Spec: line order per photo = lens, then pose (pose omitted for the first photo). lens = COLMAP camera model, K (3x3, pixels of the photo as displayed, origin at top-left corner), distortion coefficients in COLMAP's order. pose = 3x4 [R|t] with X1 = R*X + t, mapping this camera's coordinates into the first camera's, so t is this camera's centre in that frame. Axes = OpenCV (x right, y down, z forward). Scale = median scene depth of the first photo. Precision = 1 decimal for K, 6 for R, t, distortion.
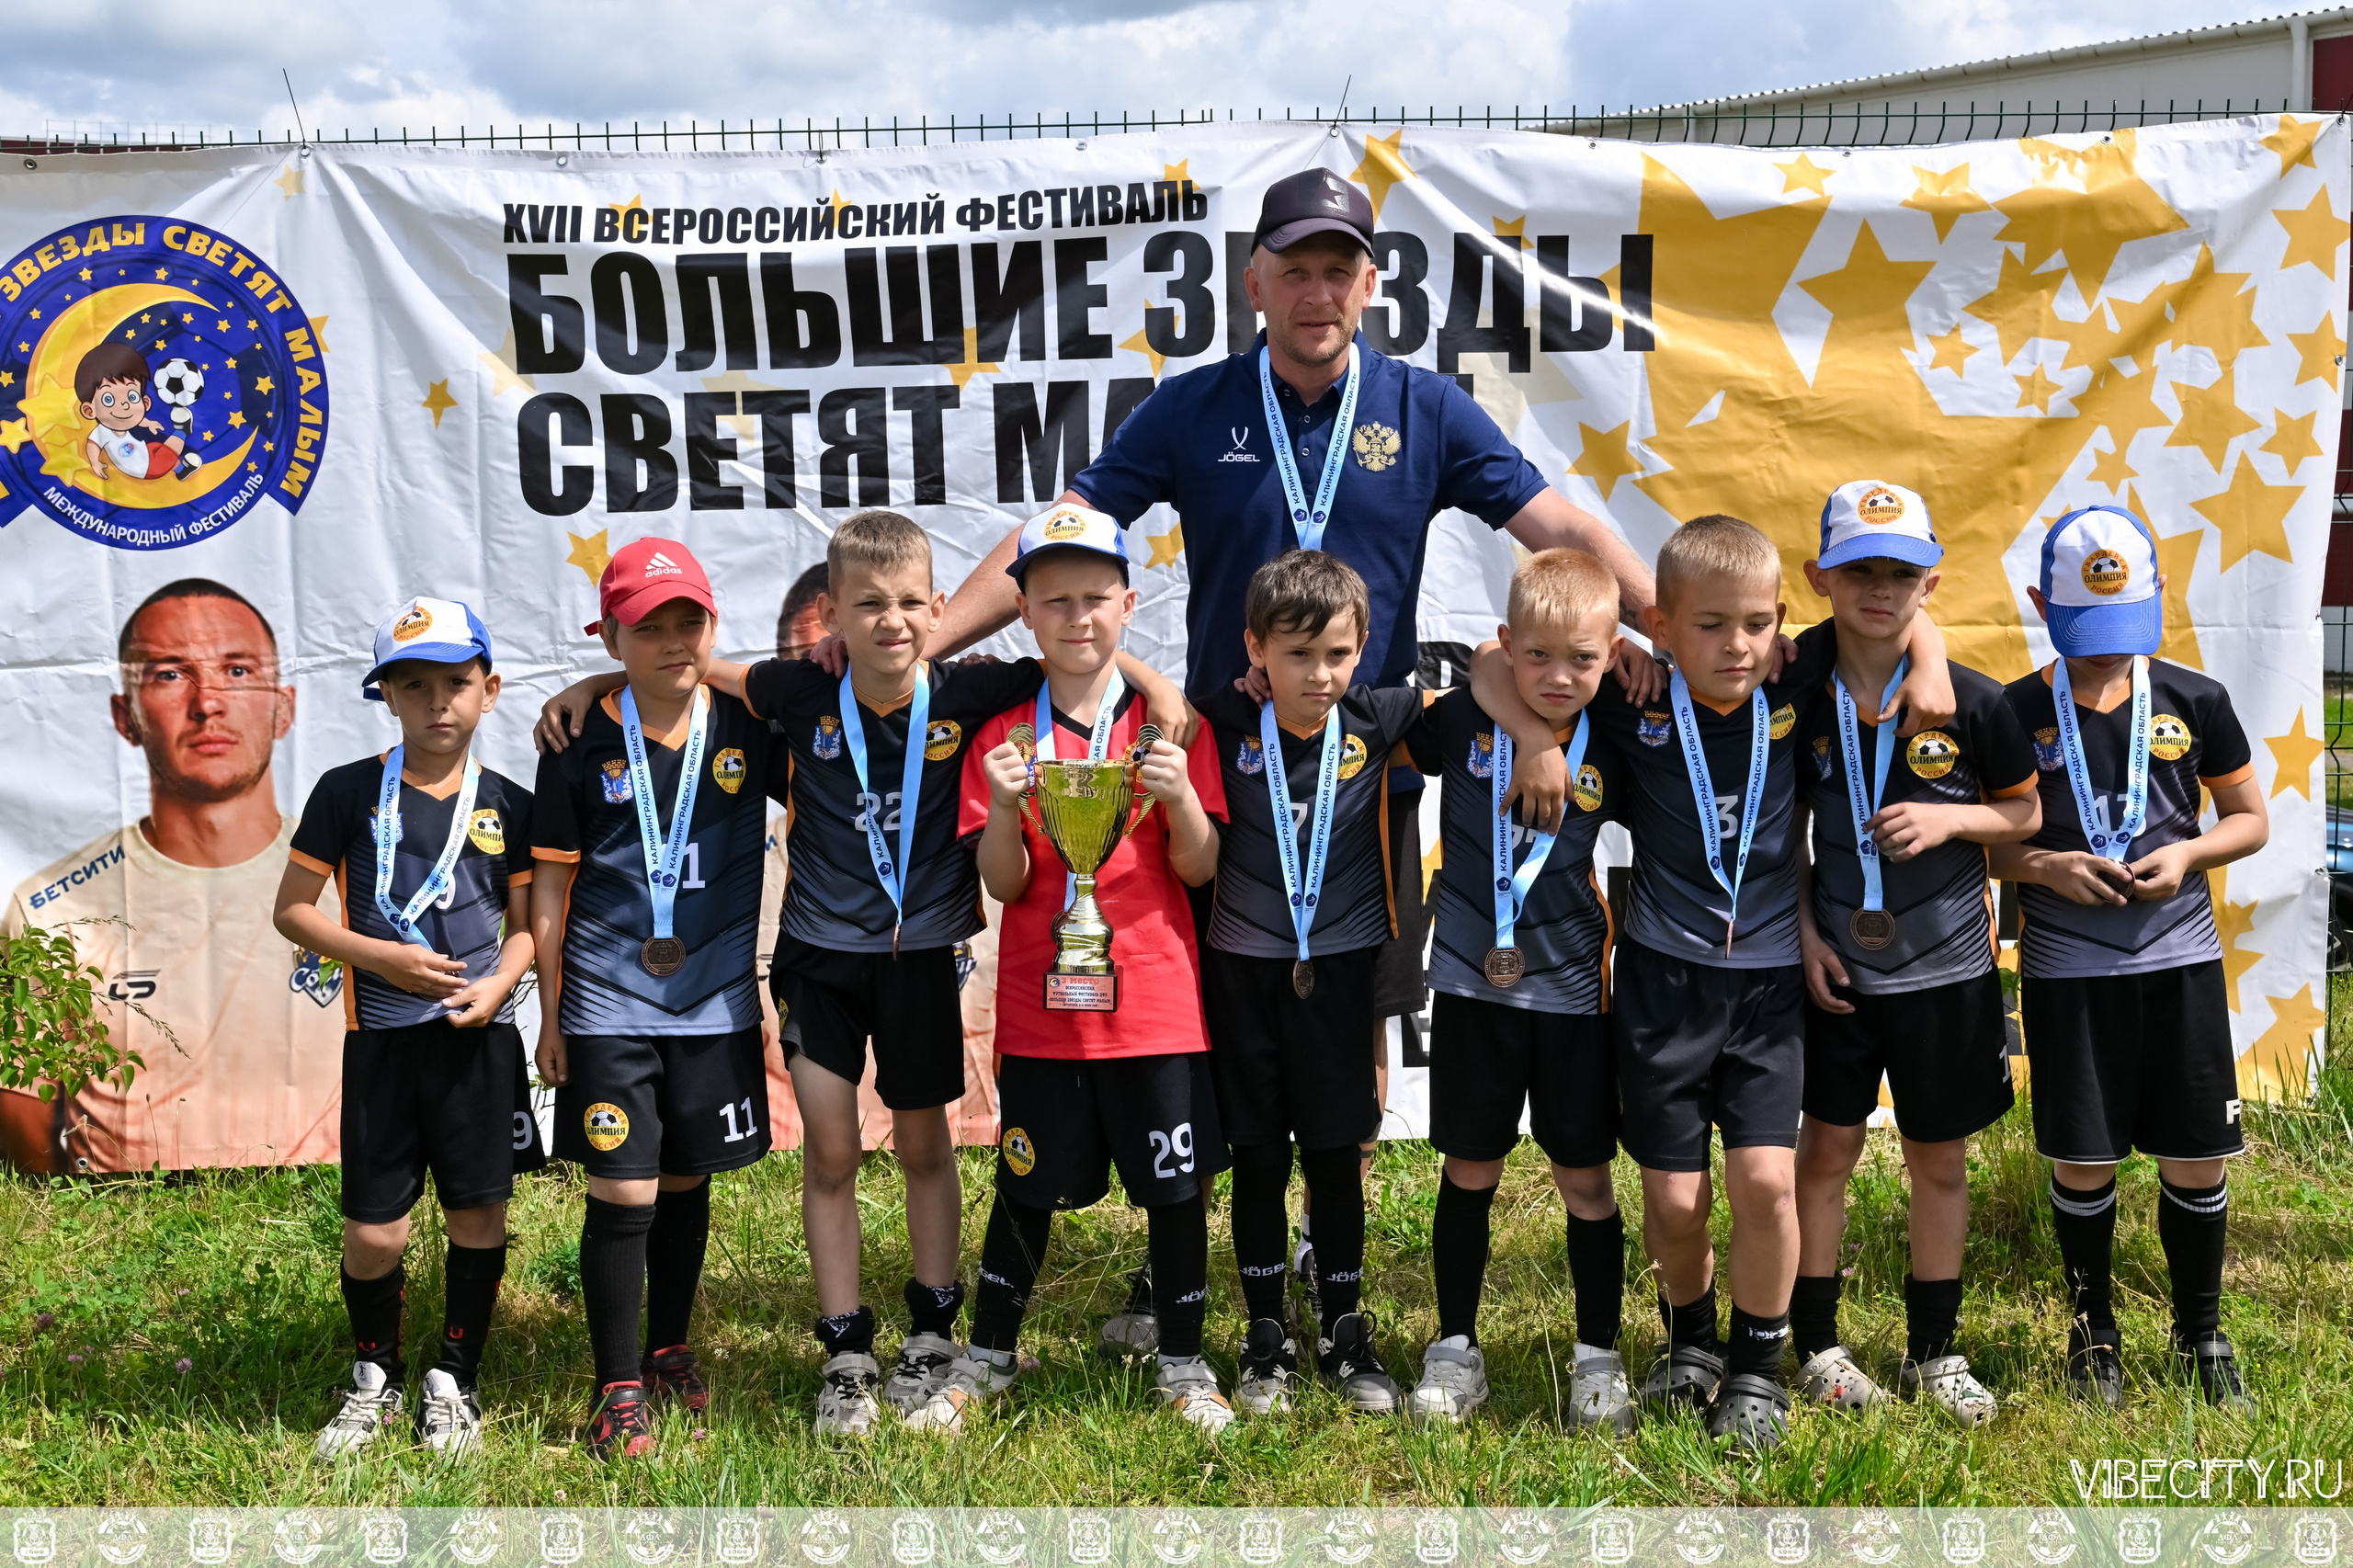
lens RADIAL K [[2683.5, 0, 1163.0], [0, 2683.5, 806.5], [0, 0, 1]] dist [0.015266, -0.124230]
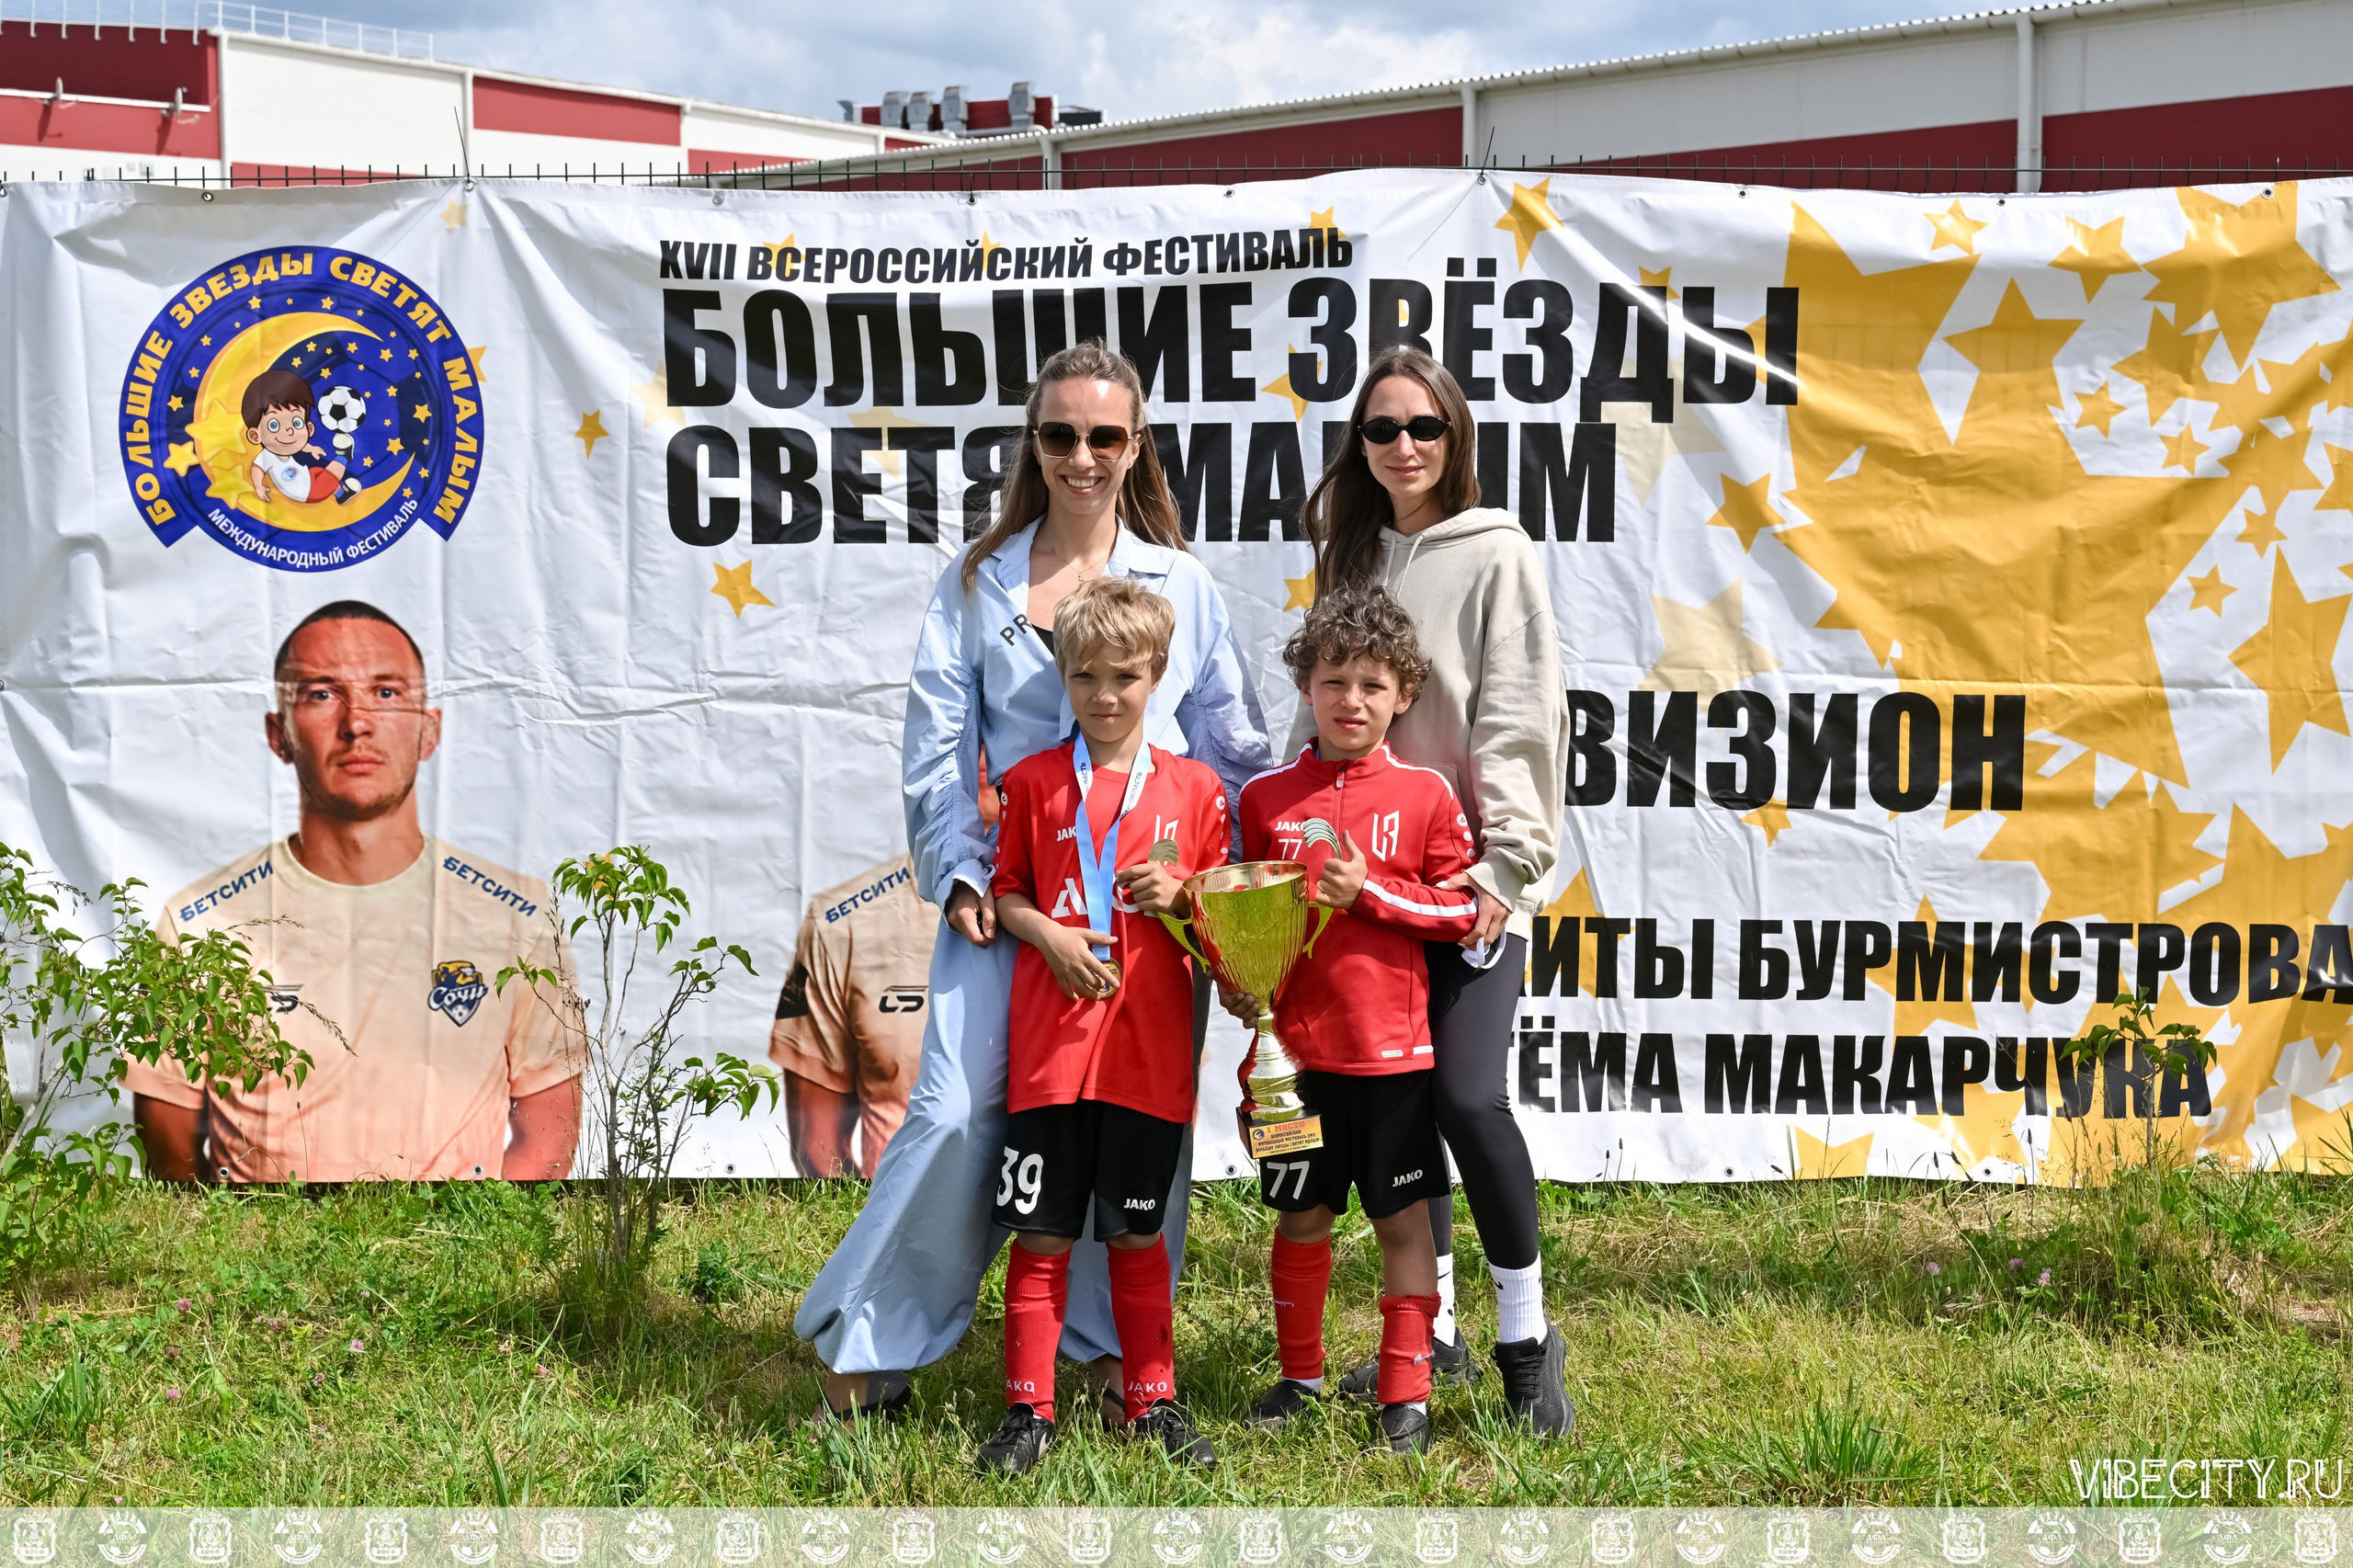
lens RADIAL K [[3630.7, 0, 1191.7], [0, 3630.7, 905.6], [0, 0, 1]] dist [-0.049987, 0.058500]
pose [[0.998329, 0.025544, -0.051837, 0.032795], [-0.025338, 0.999668, 0.004630, 0.016264], [0.051938, -0.003309, 0.998645, -0.359492]]
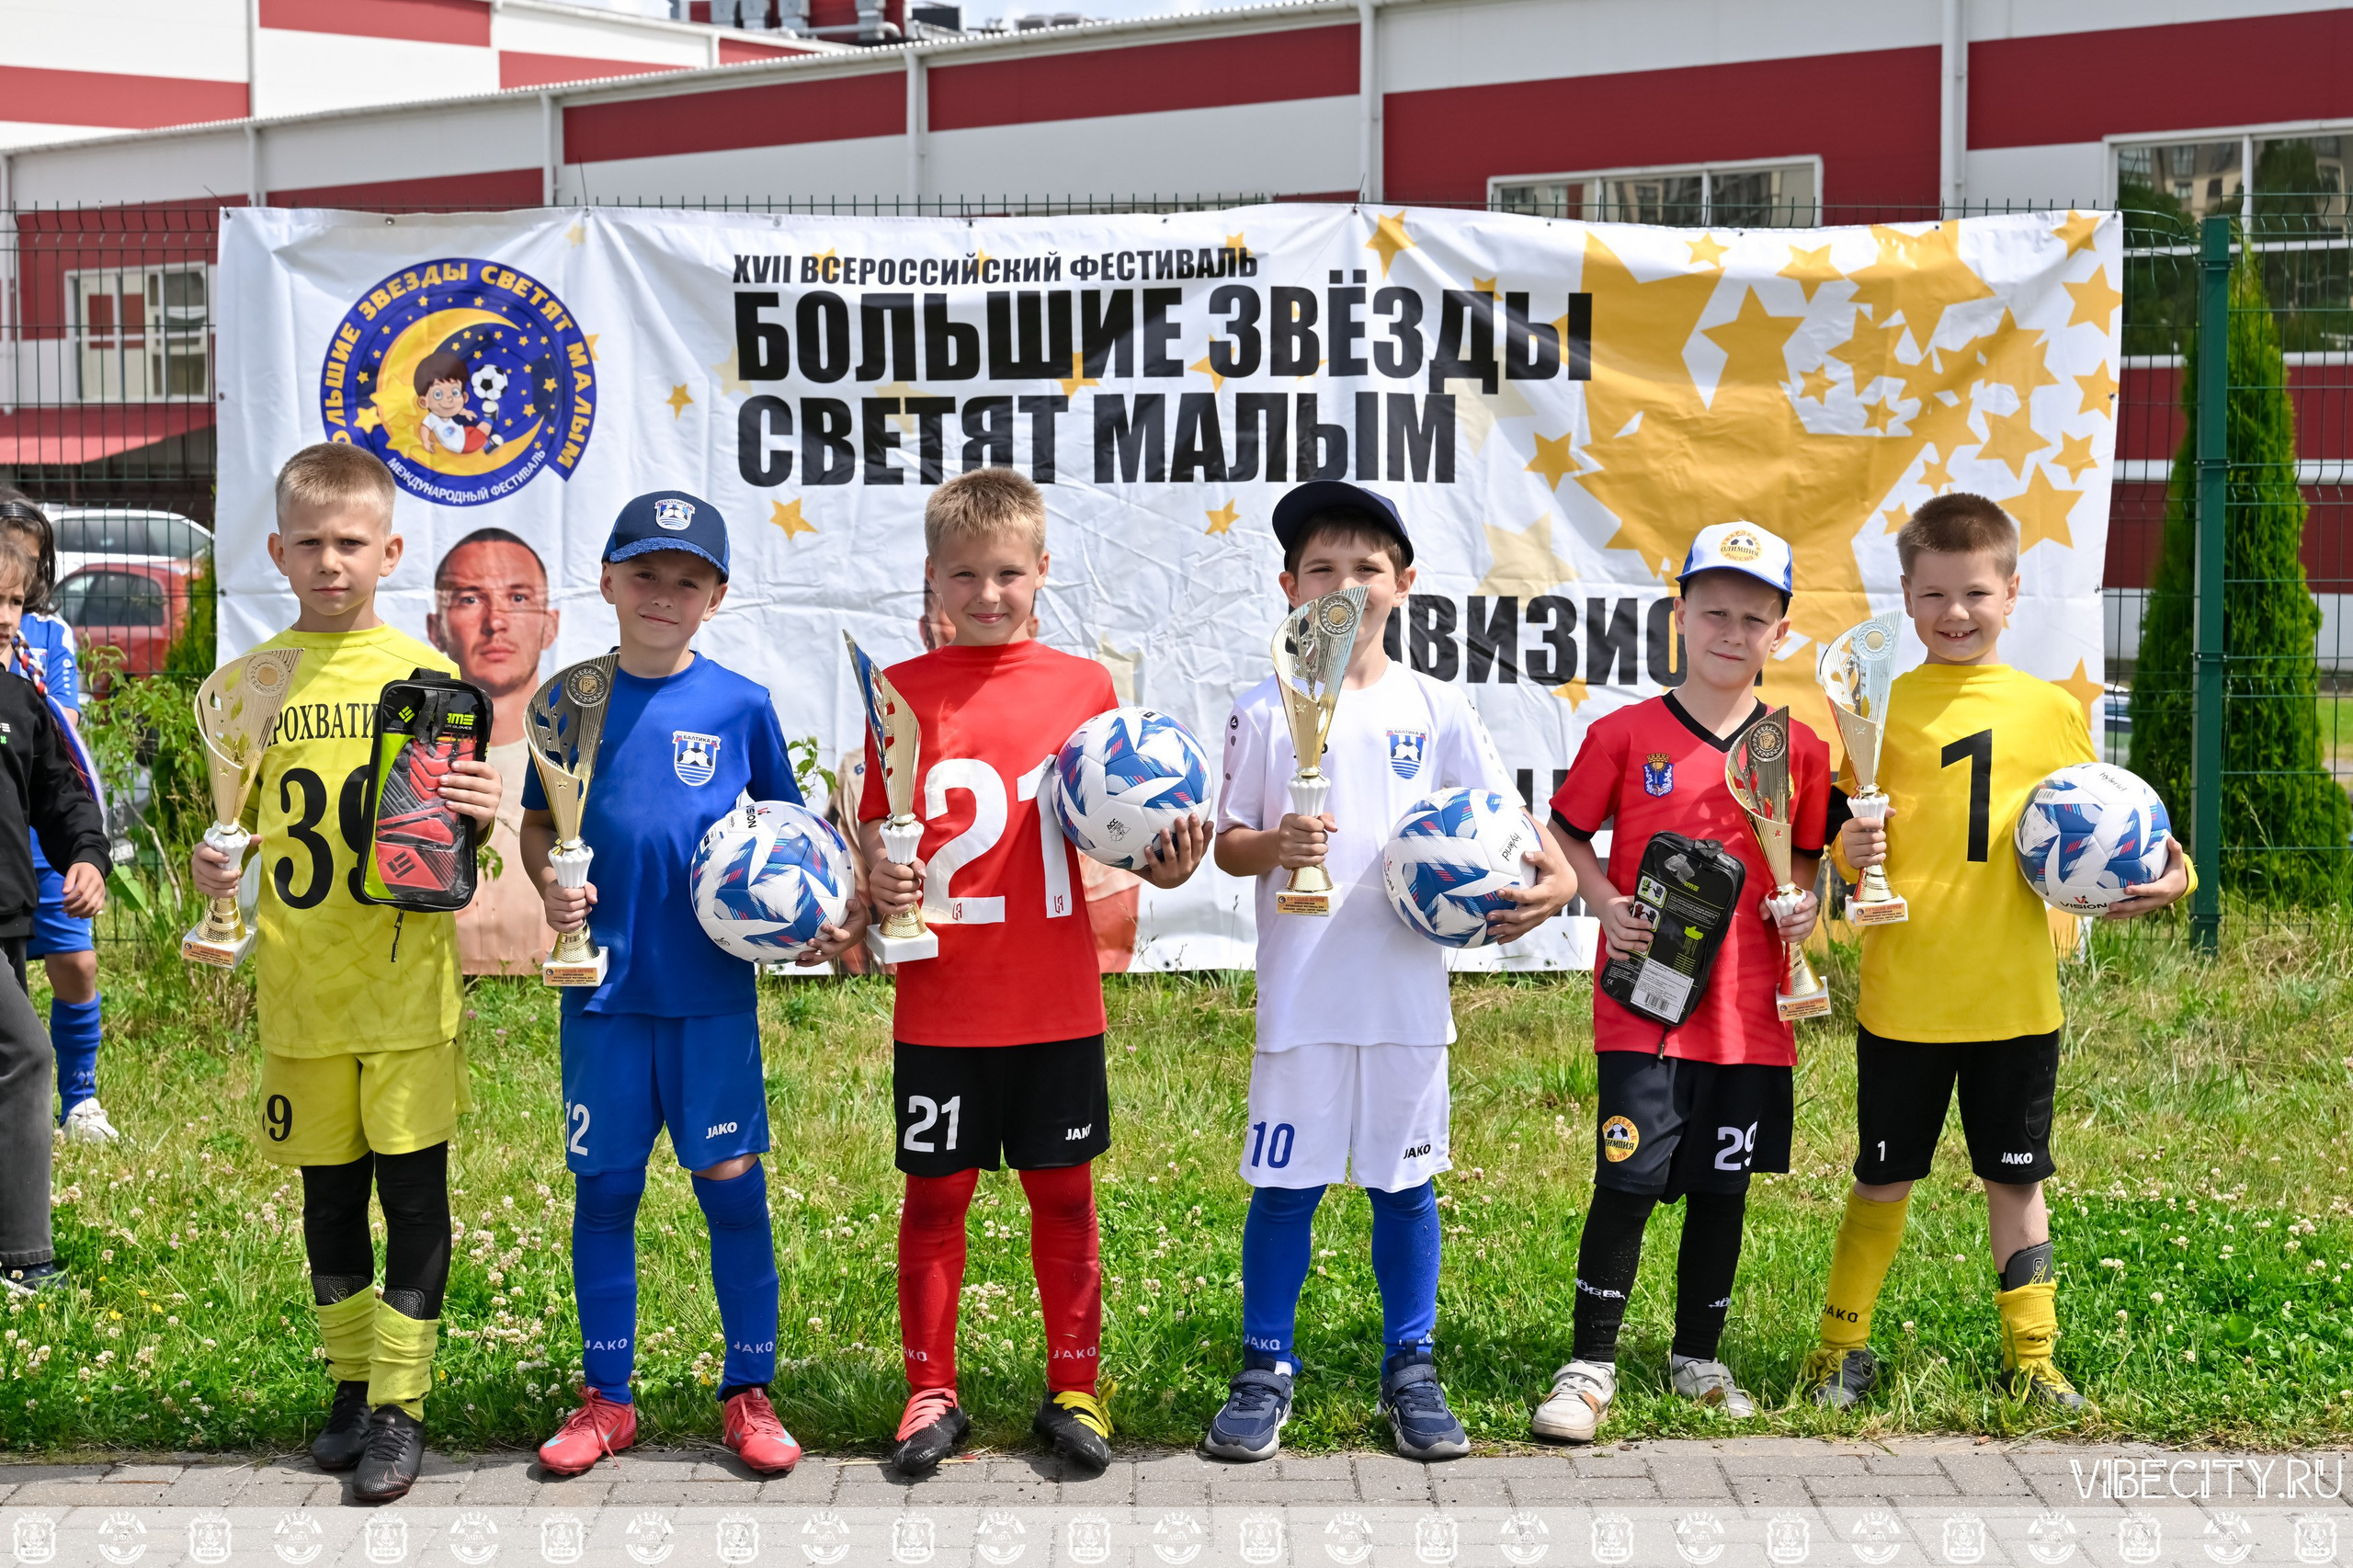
lens RADIAL K [[3906.5, 0, 1168.2], [0, 3906.5, 786.4], [0, 0, 1]] dist [-0.049149, 0.319491]
pose [[0.999404, 0.022619, -0.026063, 0.028586], [-0.023069, 0.999588, -0.017078, 0.069422], [0.025666, 0.017669, 0.999514, -0.937253]]
